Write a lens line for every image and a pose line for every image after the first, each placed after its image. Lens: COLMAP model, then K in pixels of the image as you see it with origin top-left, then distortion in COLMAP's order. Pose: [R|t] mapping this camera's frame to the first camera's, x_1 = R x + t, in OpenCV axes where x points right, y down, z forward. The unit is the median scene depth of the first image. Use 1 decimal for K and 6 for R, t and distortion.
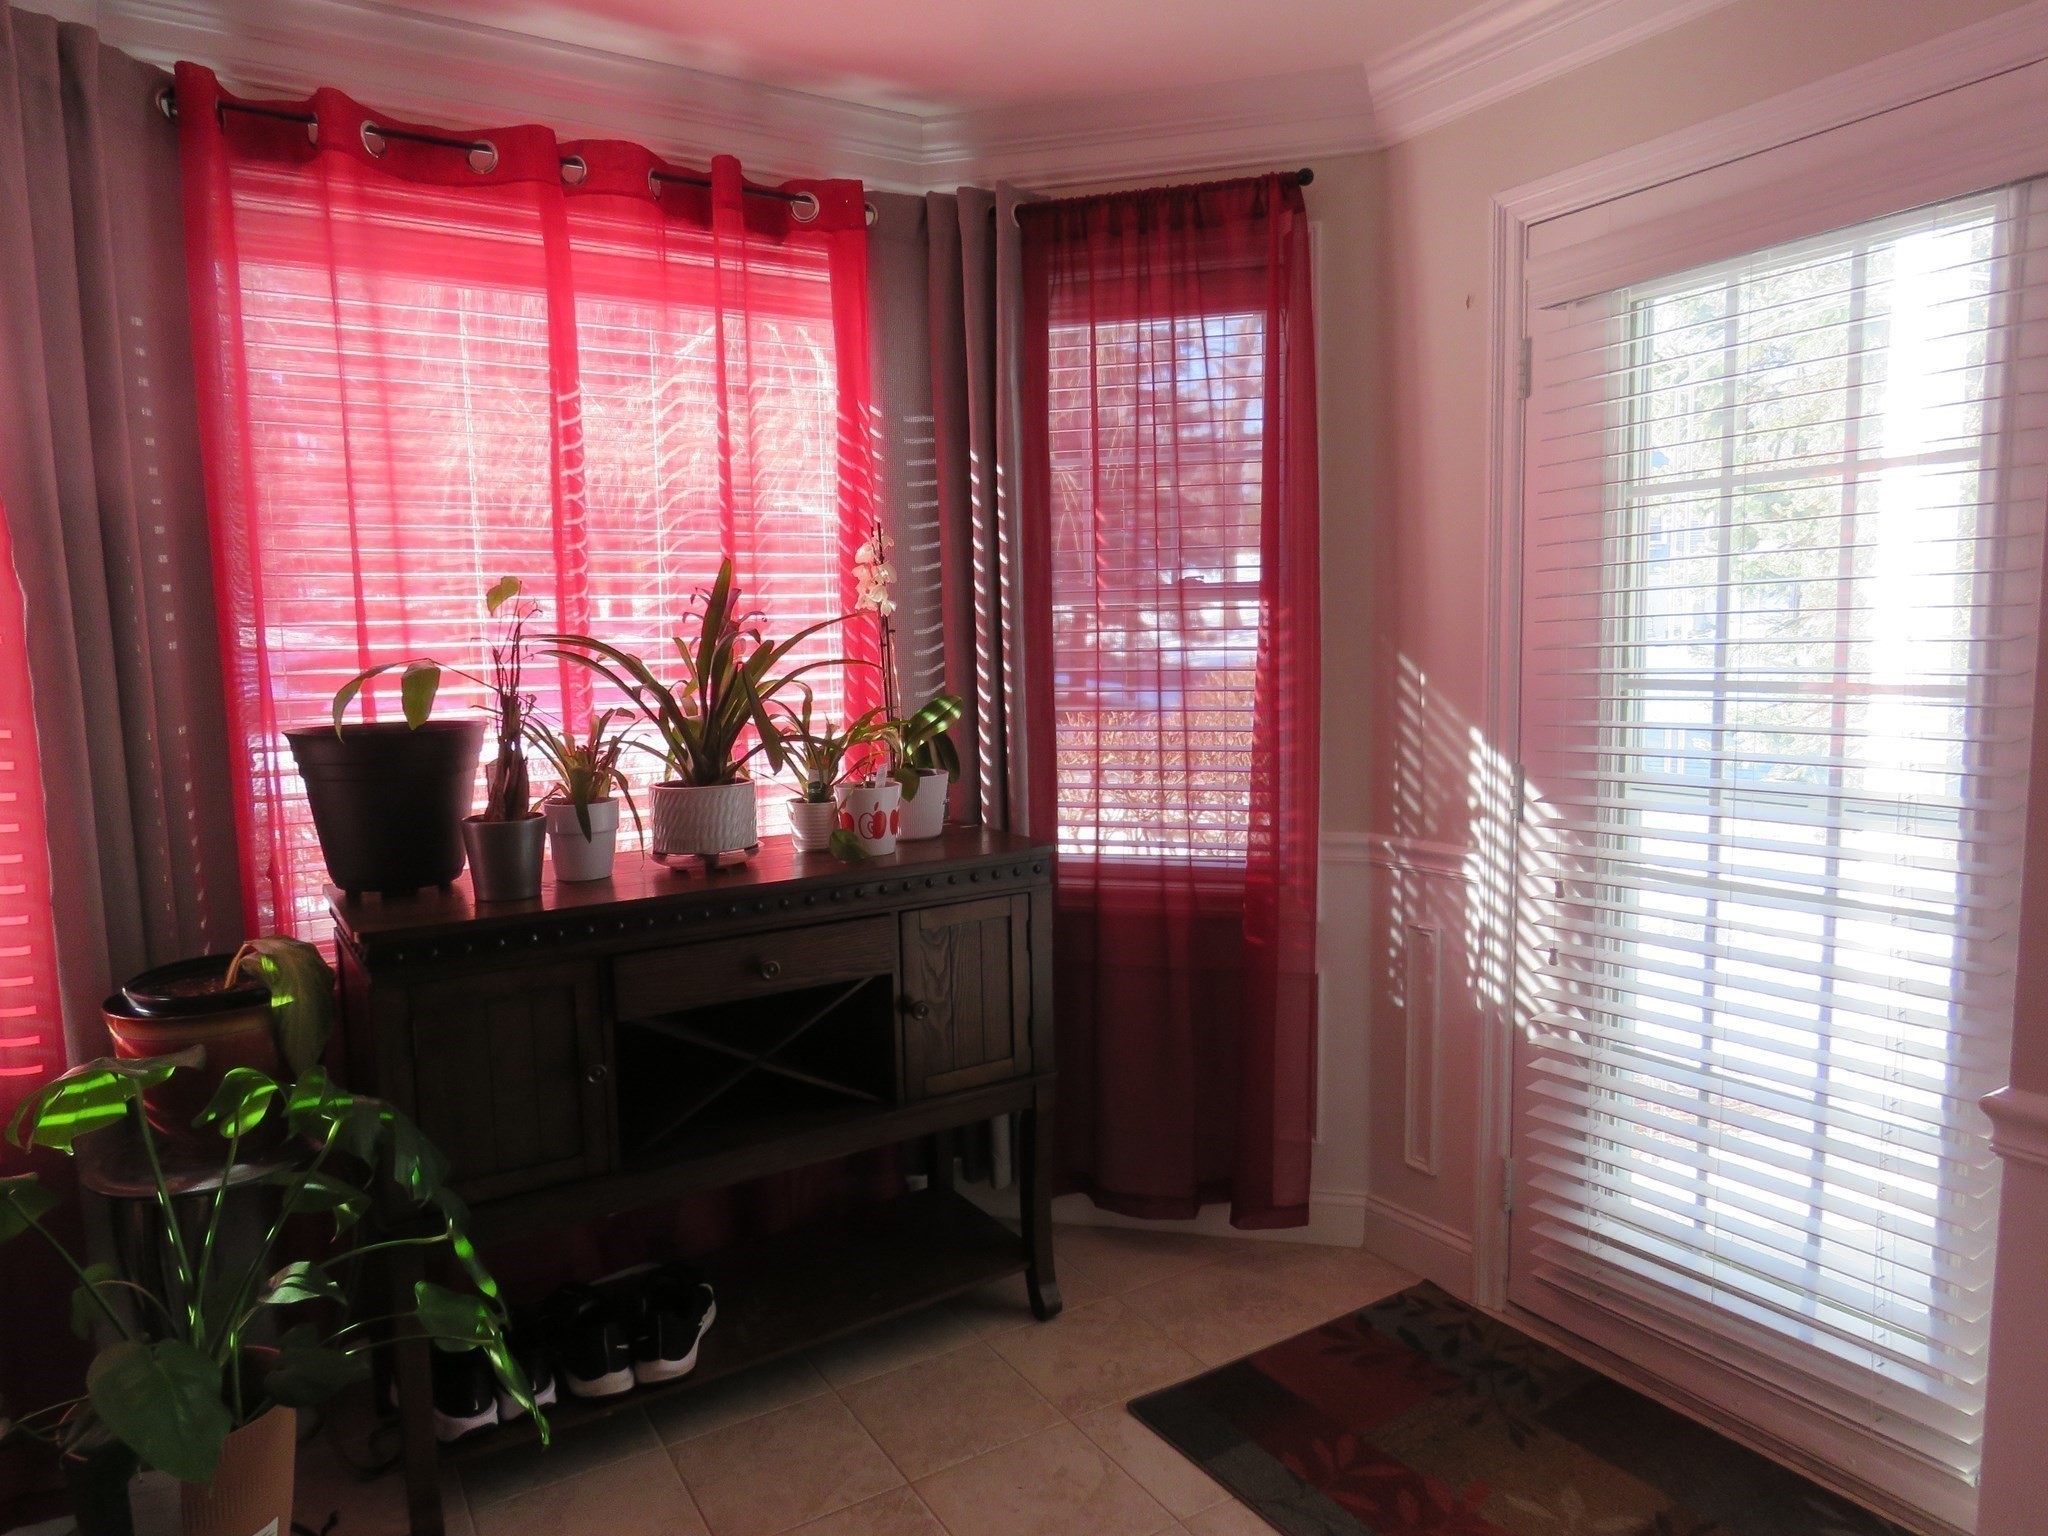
lens RADIAL K [[1297.9, 0, 1024.0], [0, 1297.9, 768.0], [0, 0, 1]] dist [-0.010597, -0.000764]
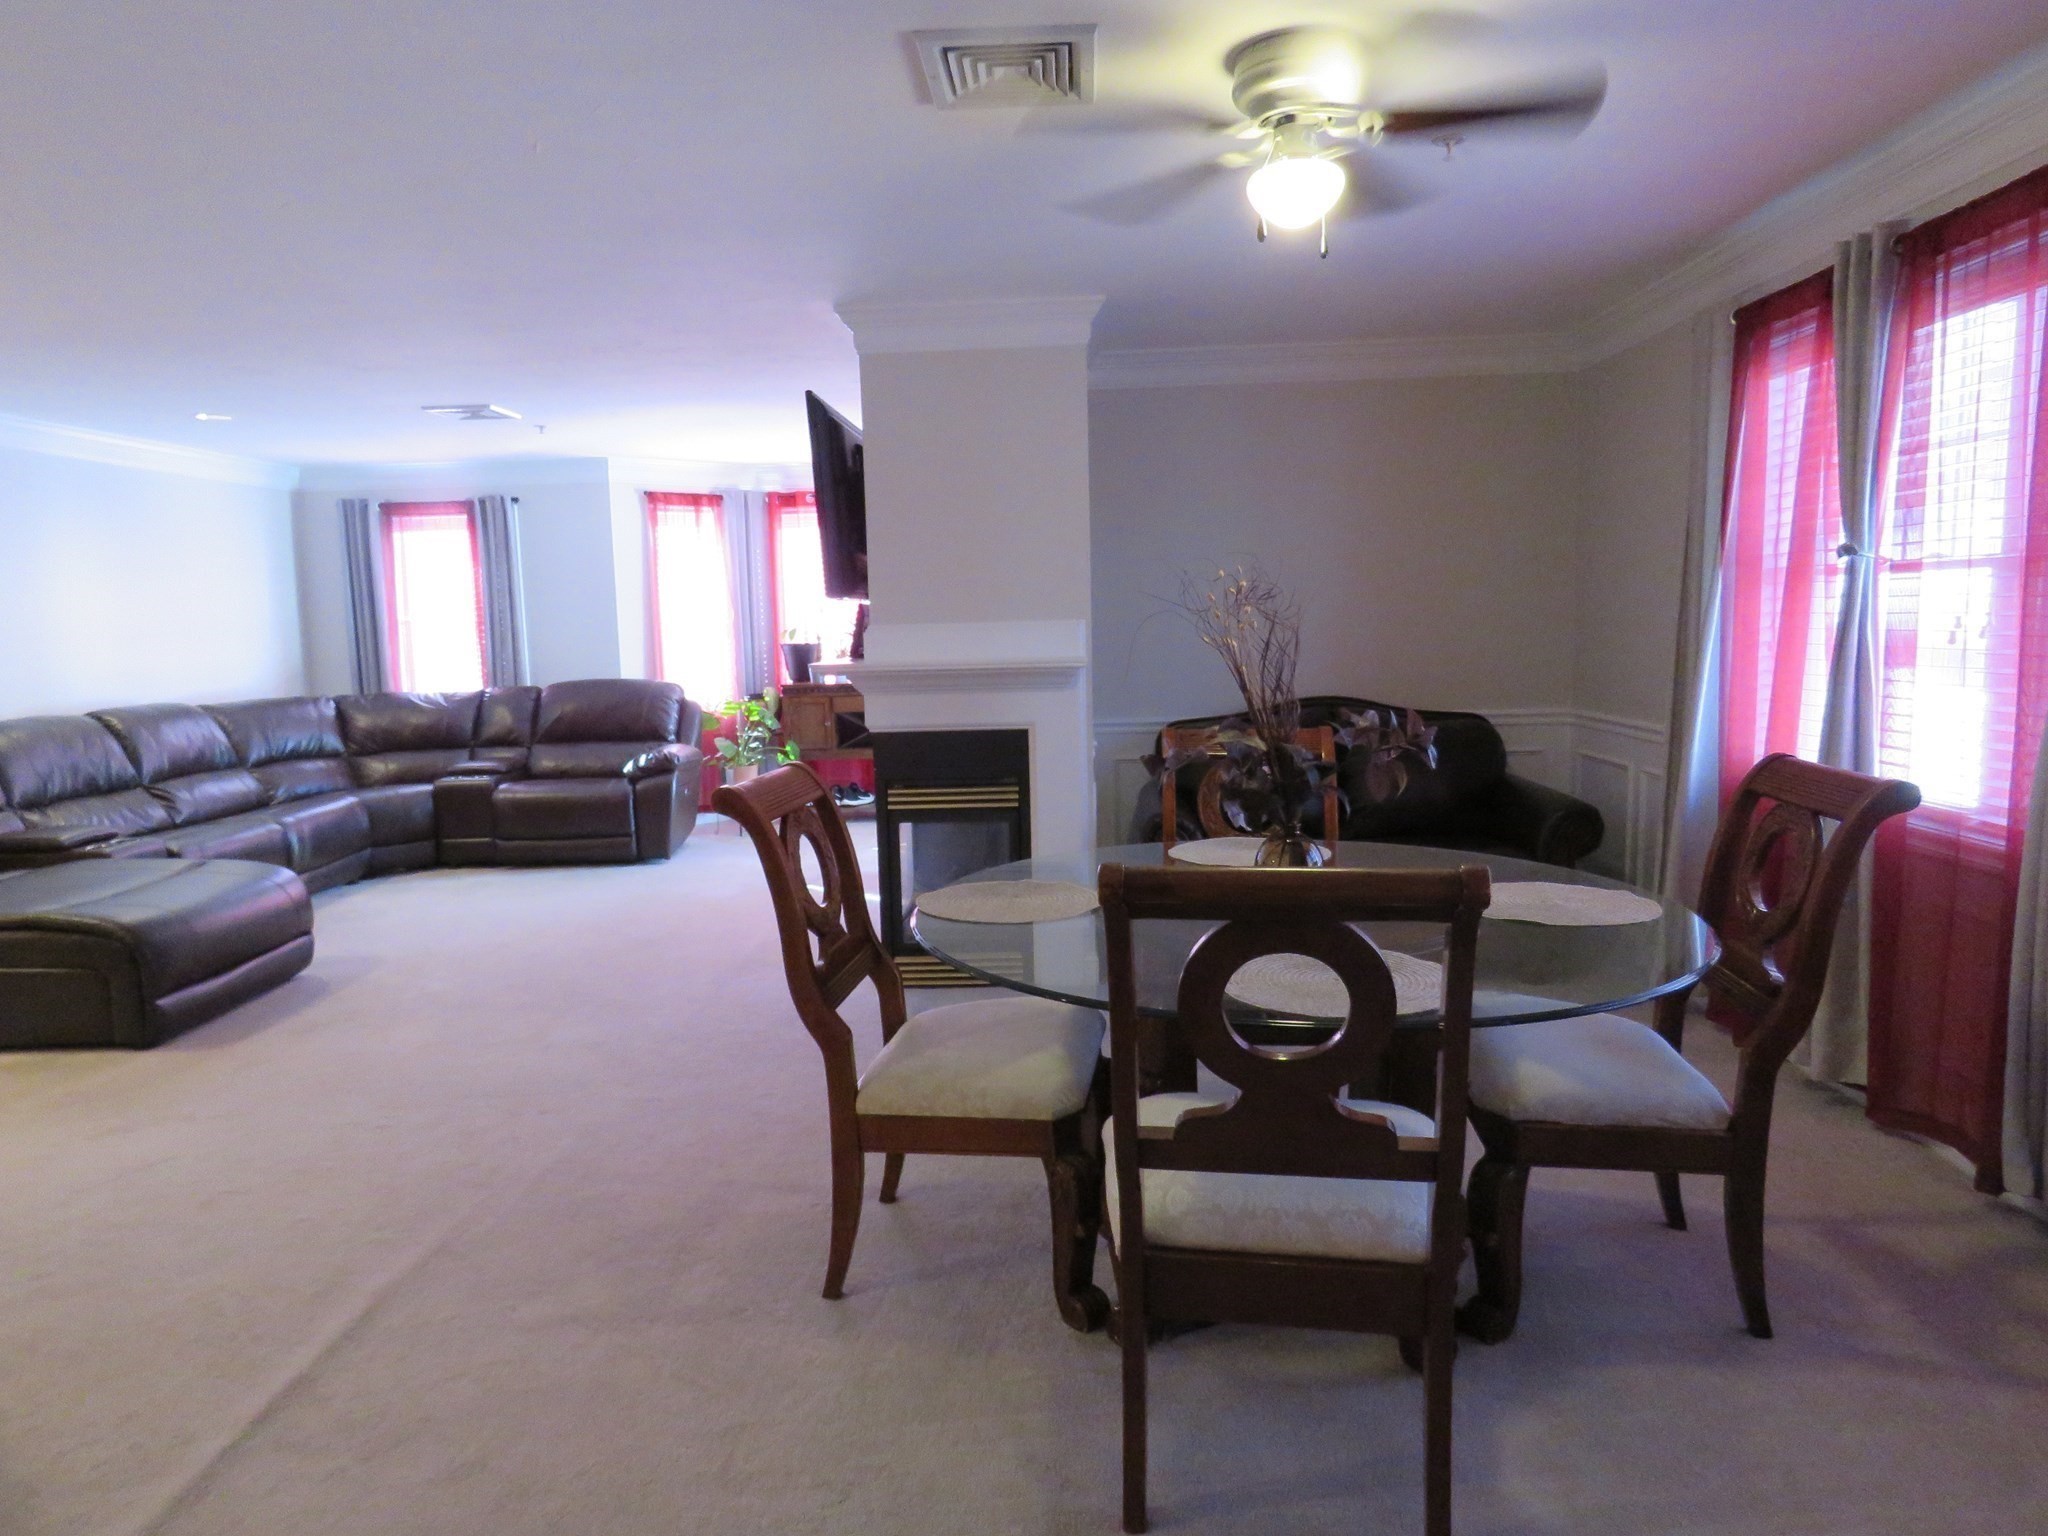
lens RADIAL K [[1297.9, 0, 1024.0], [0, 1297.9, 768.0], [0, 0, 1]] dist [-0.010597, -0.000764]
pose [[0.824676, 0.063389, -0.562042, 2.076197], [-0.050167, 0.997981, 0.038946, 0.144951], [0.563376, -0.003922, 0.826191, -1.725985]]
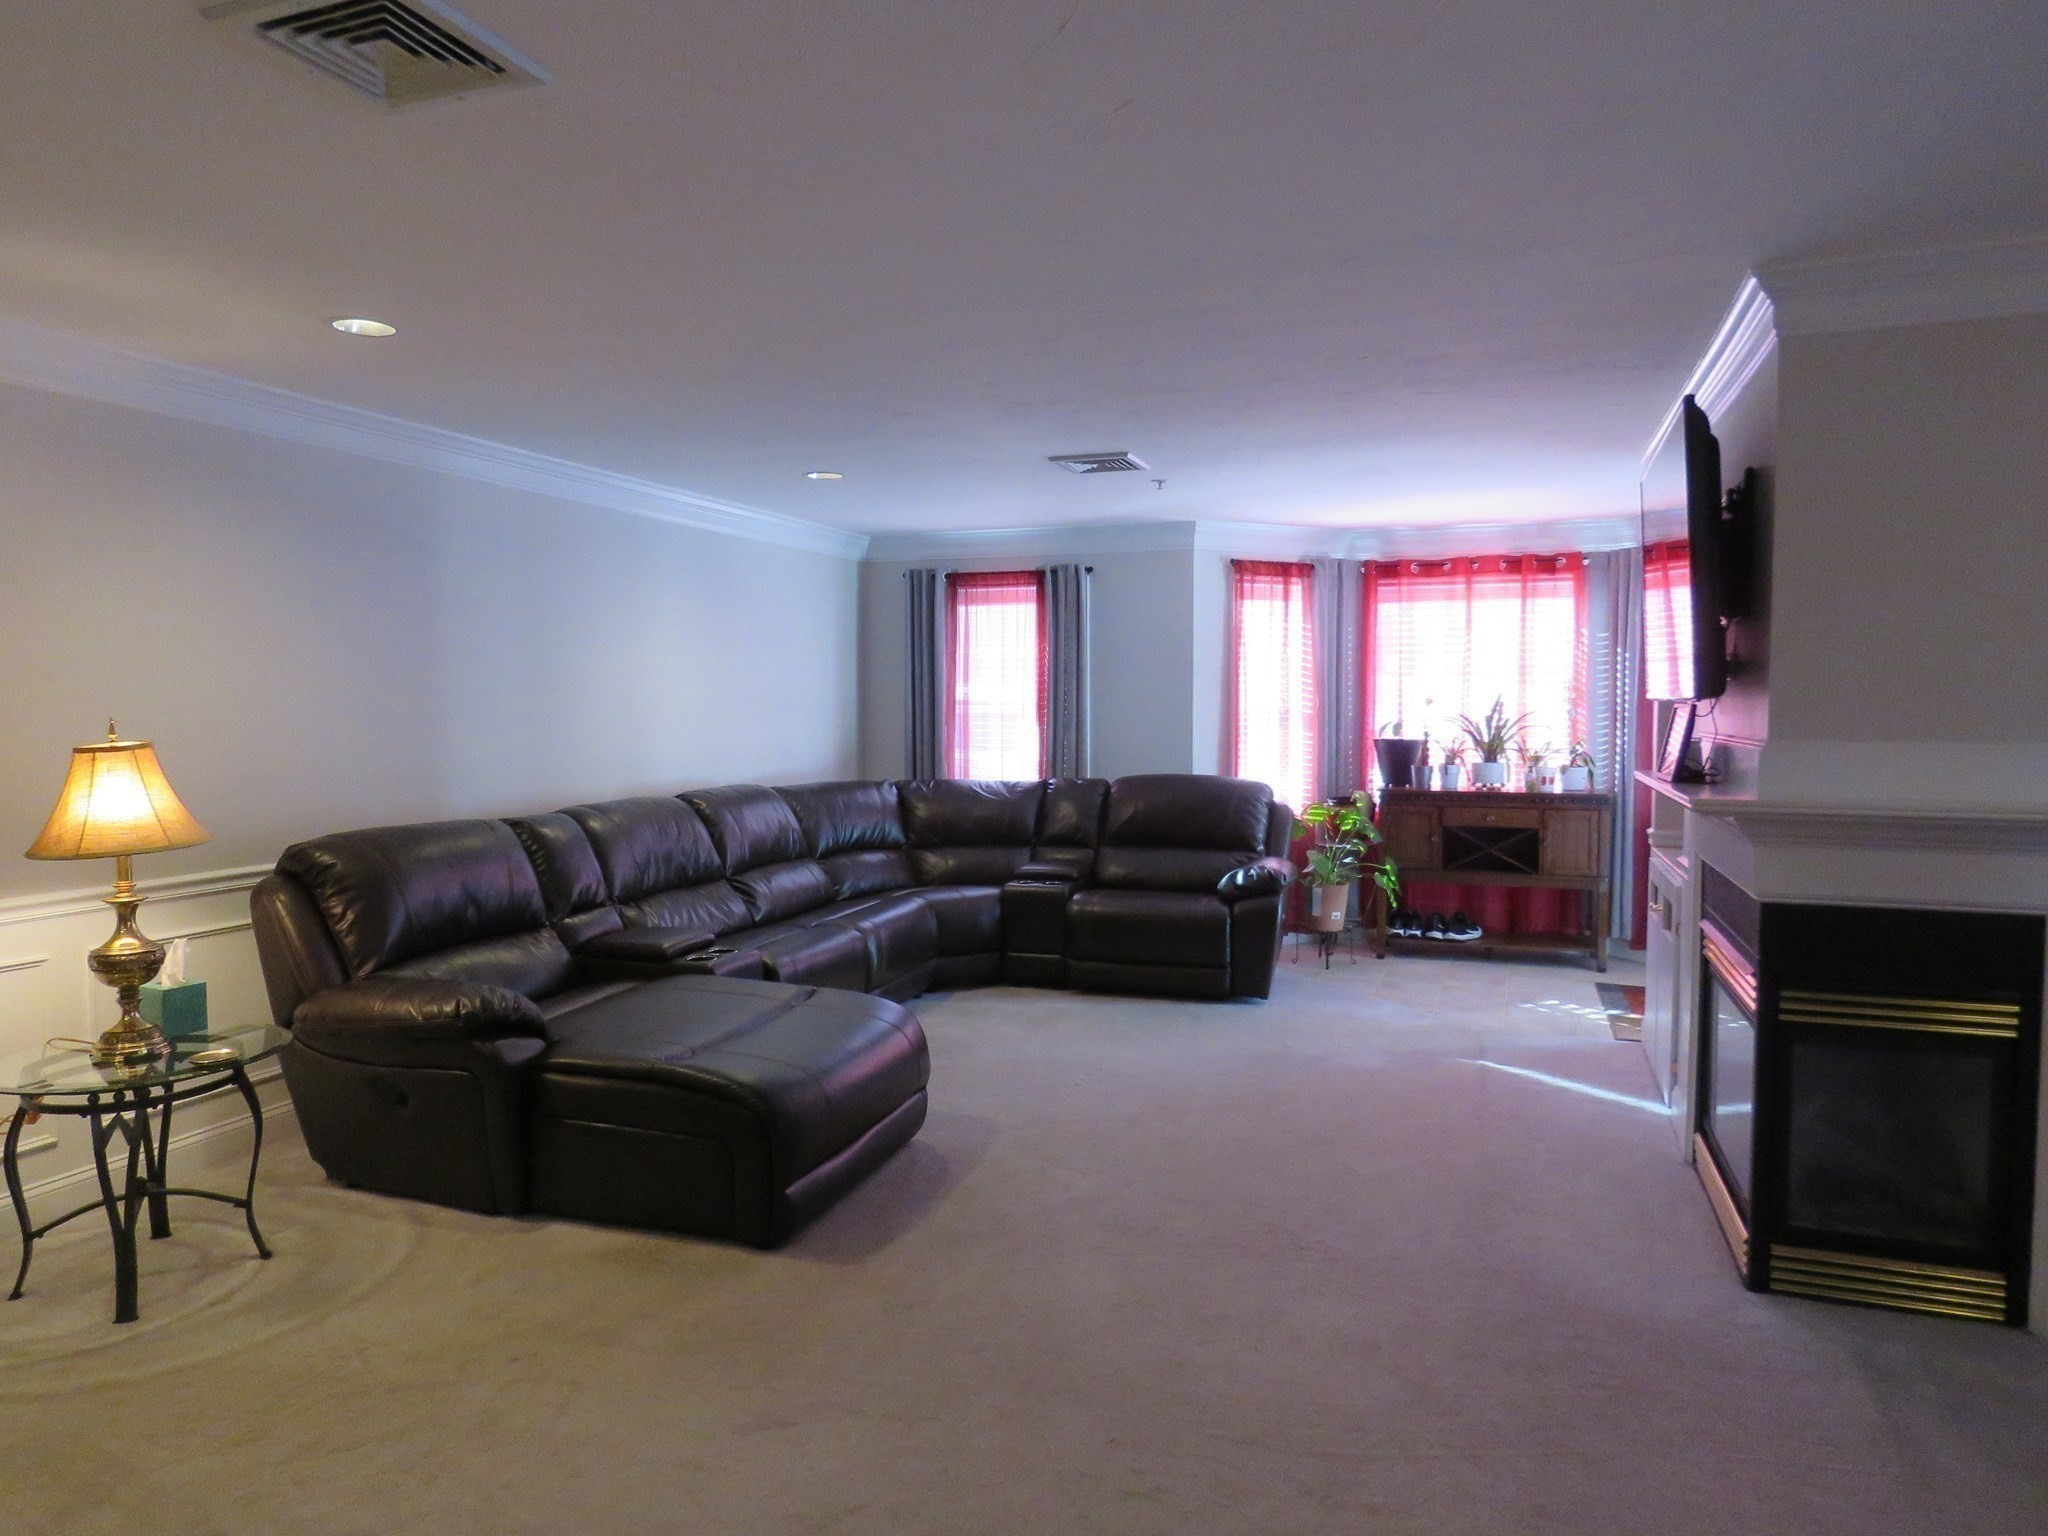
lens RADIAL K [[1297.9, 0, 1024.0], [0, 1297.9, 768.0], [0, 0, 1]] dist [-0.010597, -0.000764]
pose [[0.610024, 0.060980, -0.790033, 1.392308], [-0.097146, 0.995268, 0.001809, 0.116533], [0.786405, 0.075645, 0.613062, -1.625492]]
